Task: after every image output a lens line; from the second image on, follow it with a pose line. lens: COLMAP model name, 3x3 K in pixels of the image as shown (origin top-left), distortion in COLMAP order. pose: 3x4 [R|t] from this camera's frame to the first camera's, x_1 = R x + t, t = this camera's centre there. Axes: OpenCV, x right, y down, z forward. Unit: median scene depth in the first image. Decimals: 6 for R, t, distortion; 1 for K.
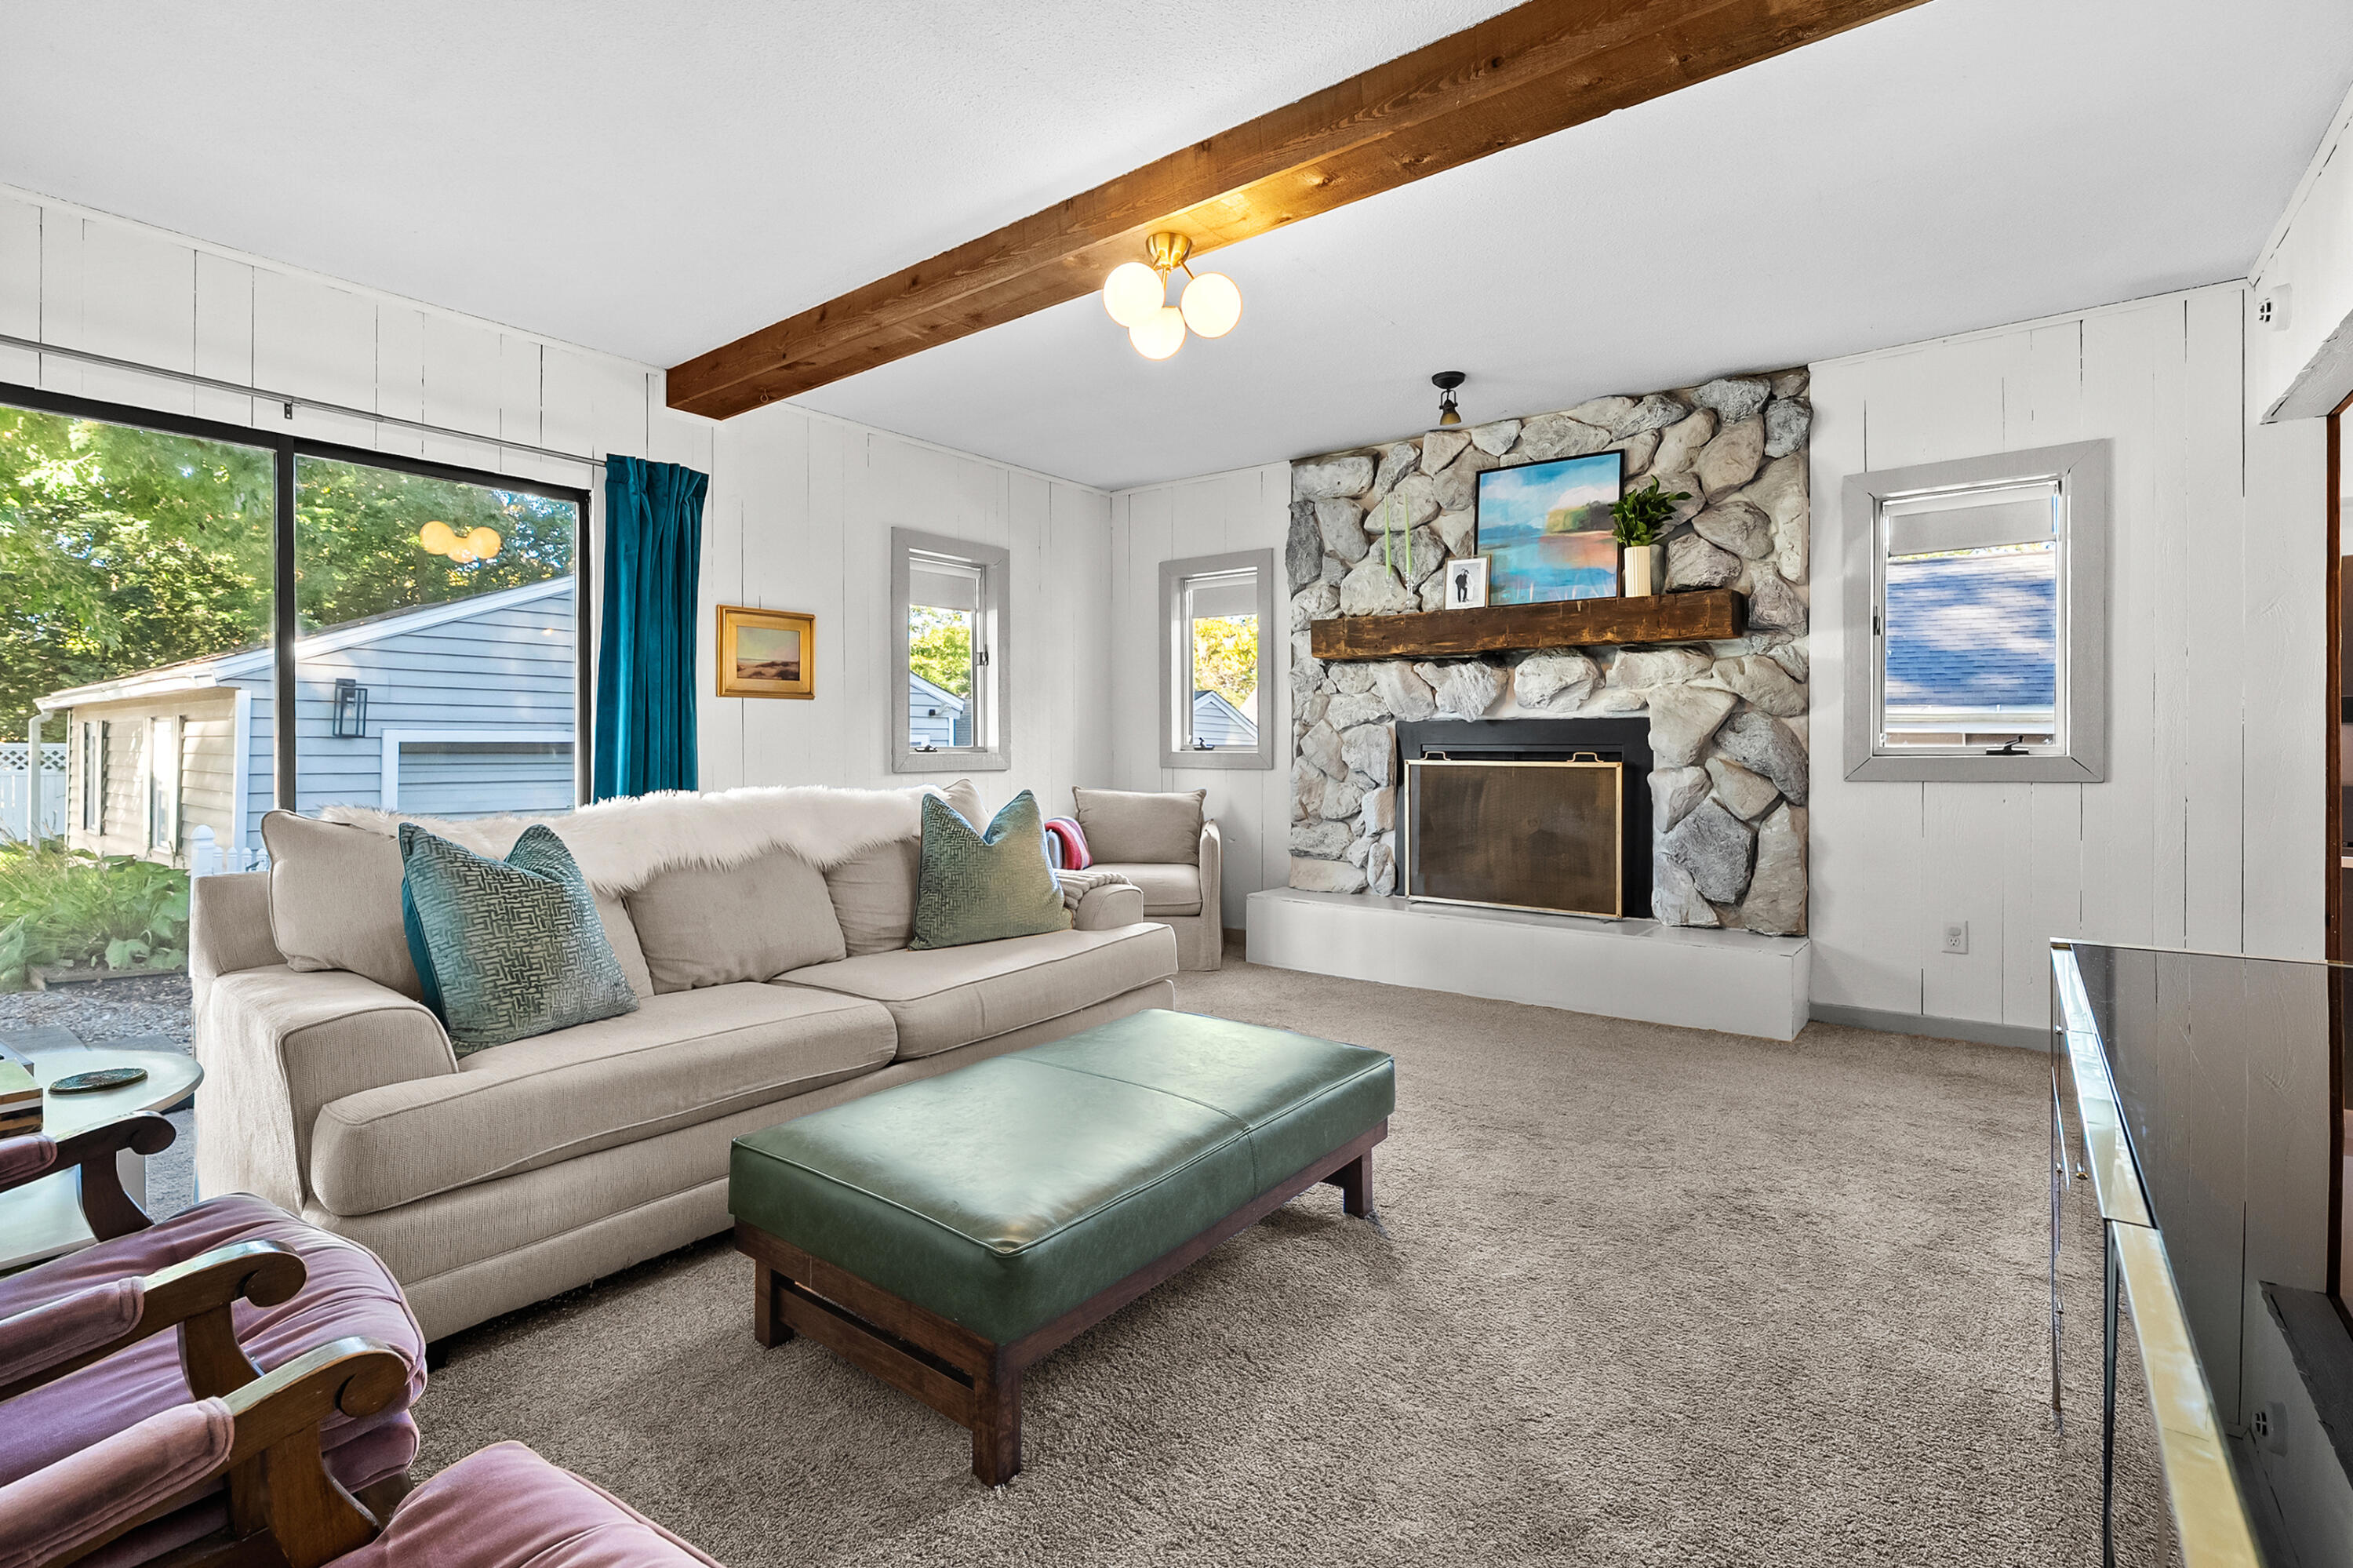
lens RADIAL K [[1075.7, 0, 1150.4], [0, 1075.7, 746.2], [0, 0, 1]] dist [-0.003033, 0.000065]
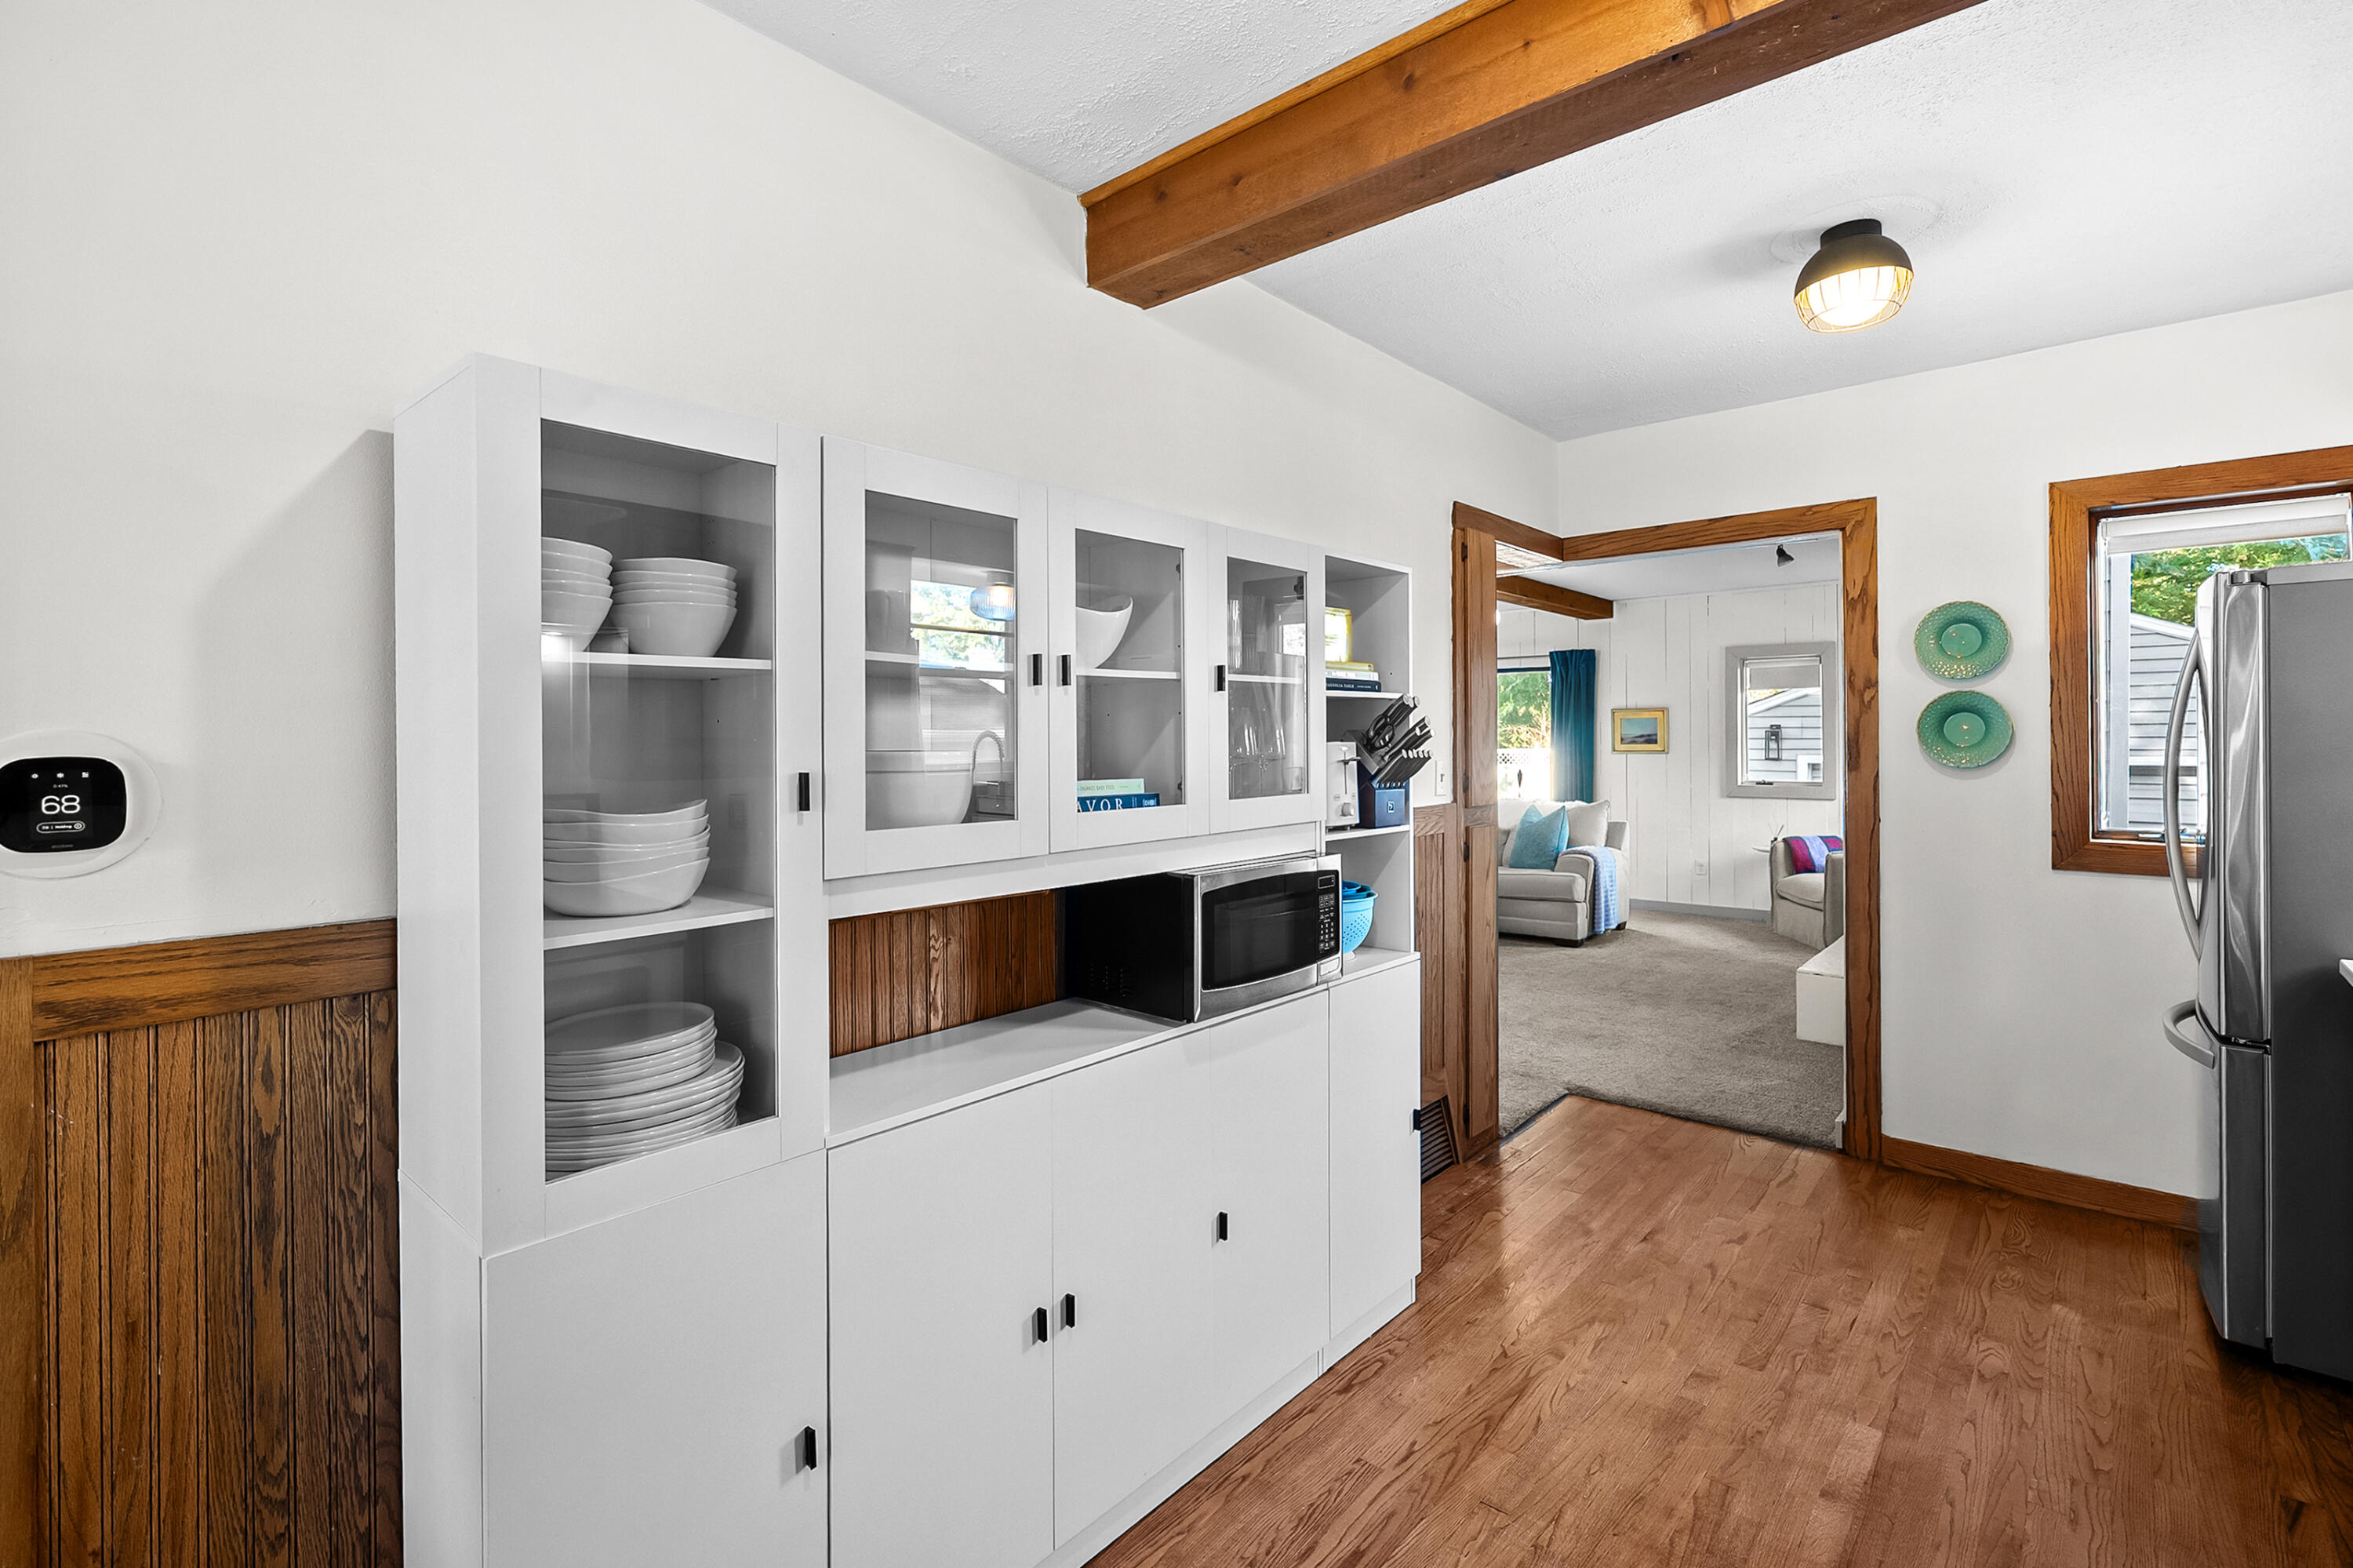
lens RADIAL K [[1078.6, 0, 1174.7], [0, 1078.6, 736.8], [0, 0, 1]] dist [0.000431, 0.000475]
pose [[-0.046268, -0.004456, -0.998919, 1.600345], [0.005874, 0.999972, -0.004732, -0.069201], [0.998912, -0.006087, -0.046241, 0.257640]]
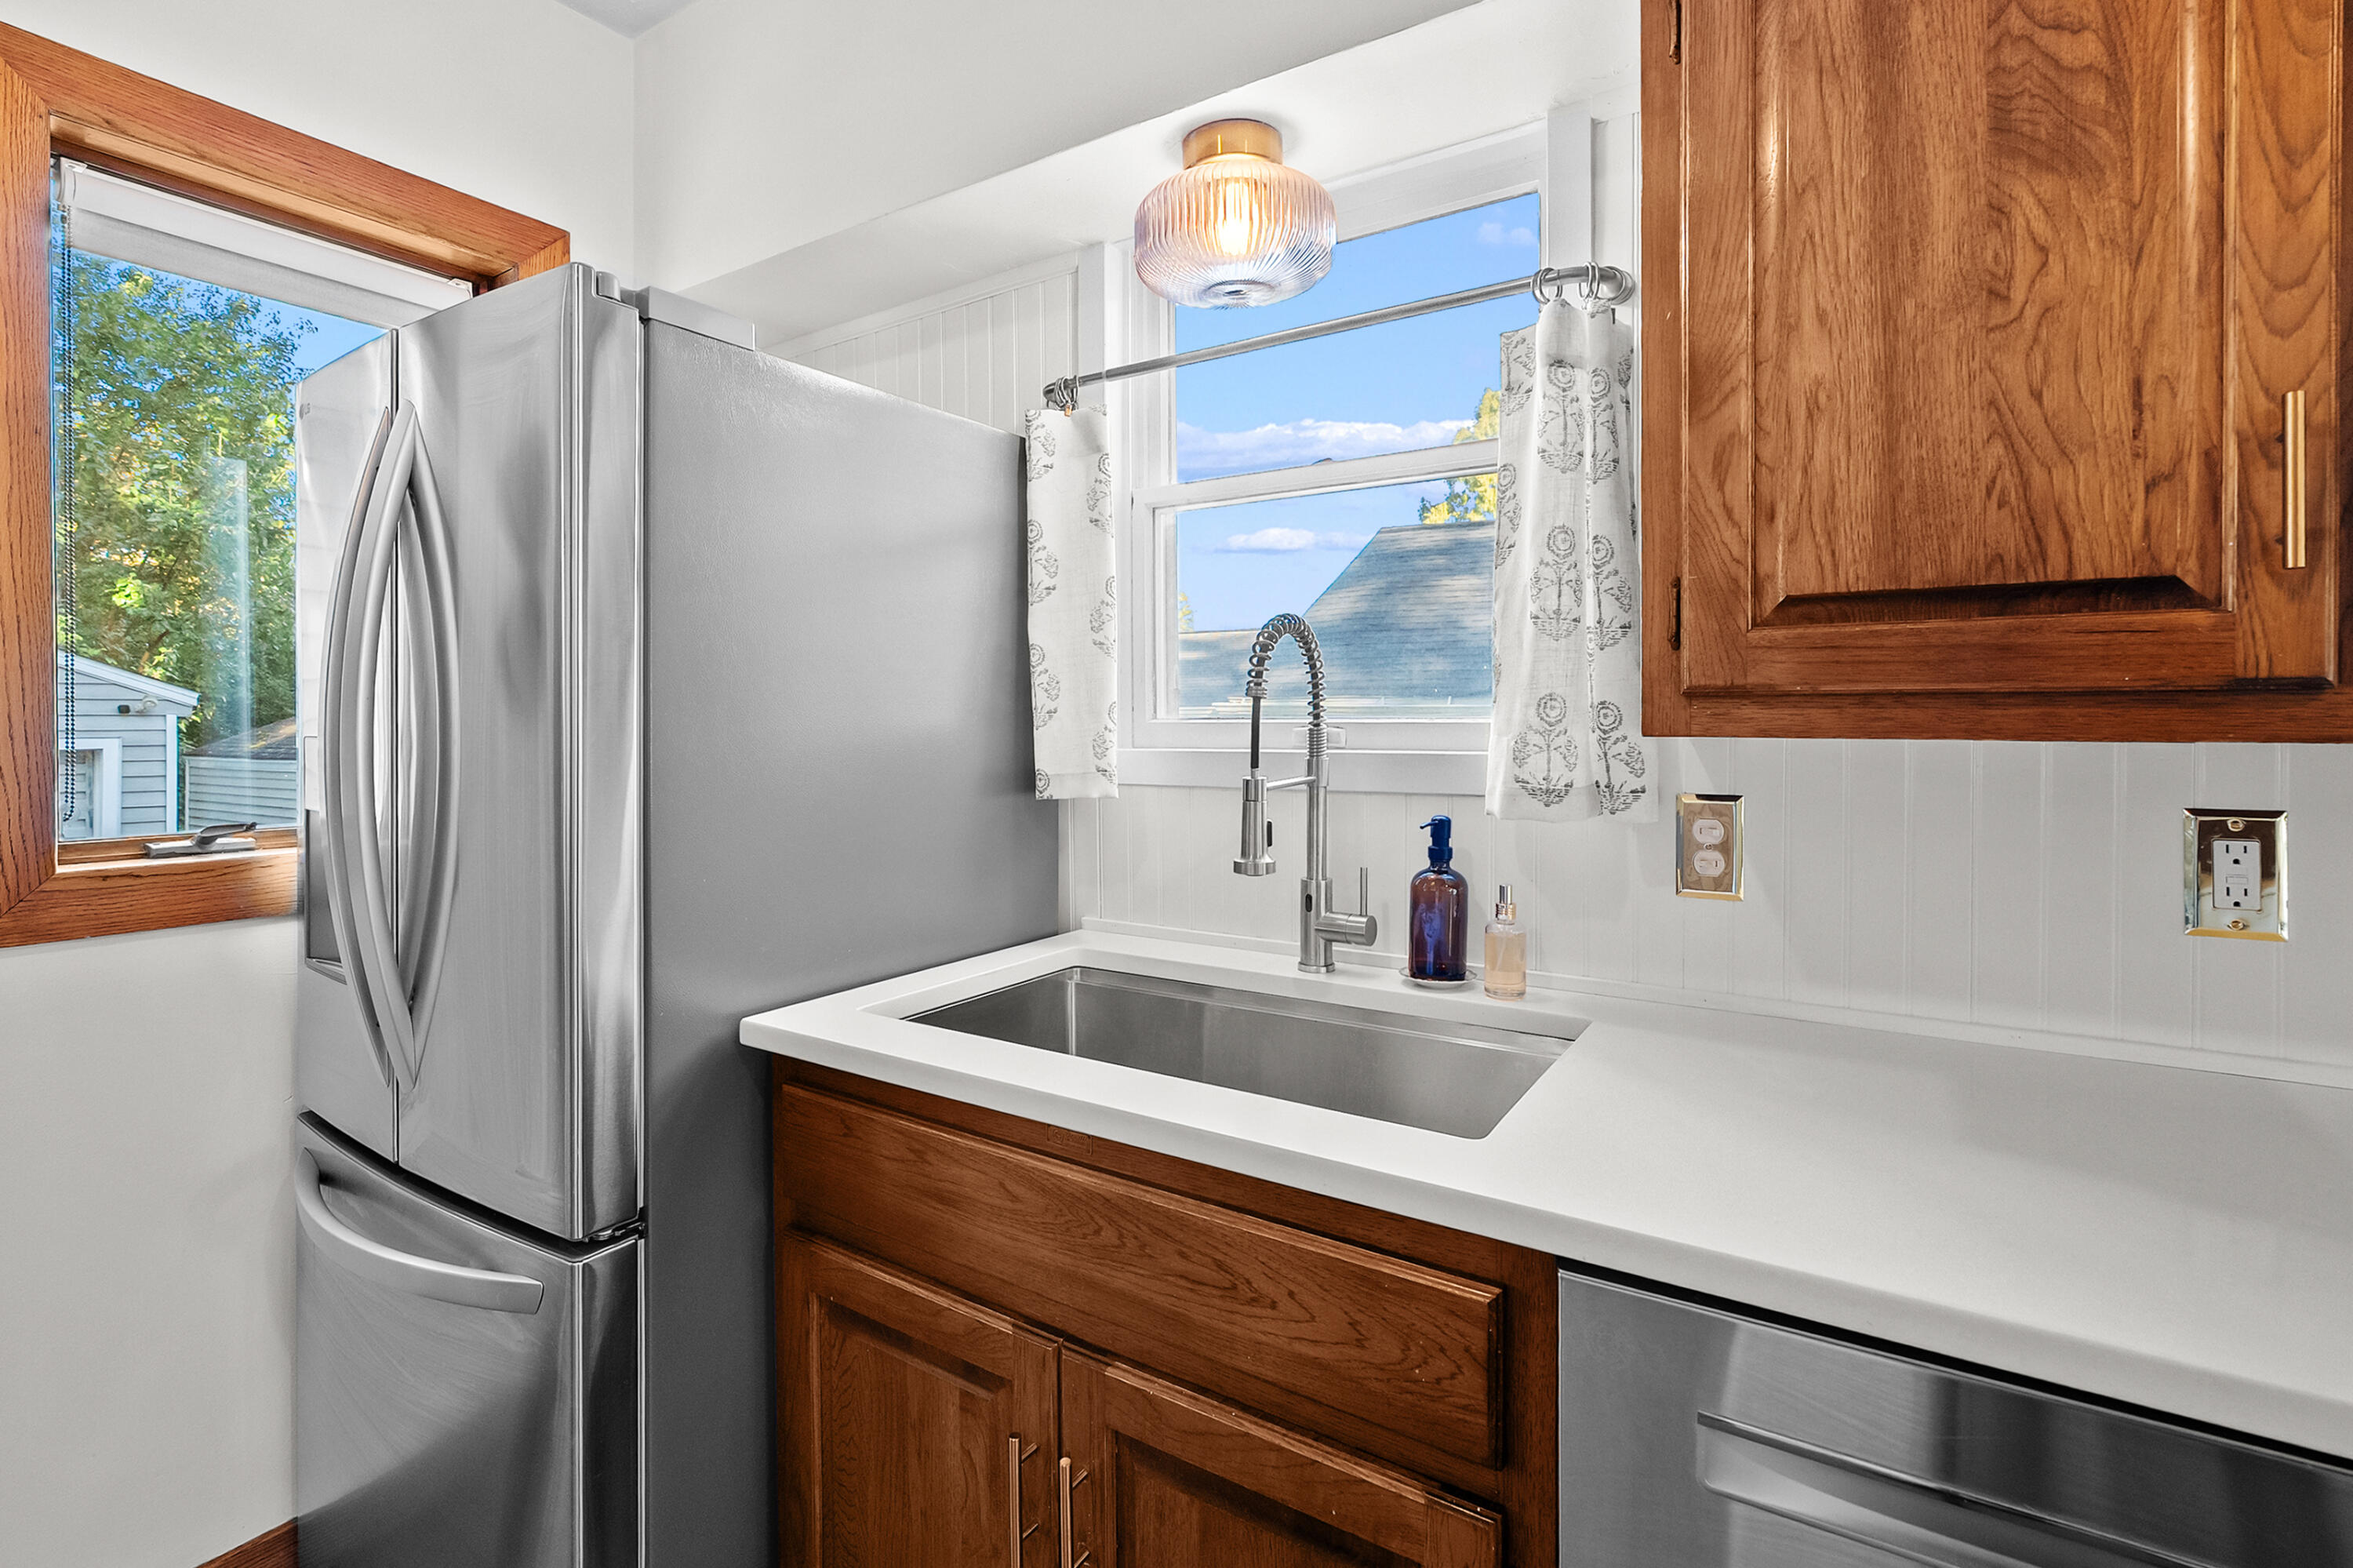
lens RADIAL K [[1074.5, 0, 1178.4], [0, 1074.5, 729.7], [0, 0, 1]] dist [-0.004445, -0.000032]
pose [[0.994971, -0.005433, 0.100016, 1.170688], [0.004958, 0.999975, 0.004998, -0.041727], [-0.100041, -0.004477, 0.994973, 0.478743]]
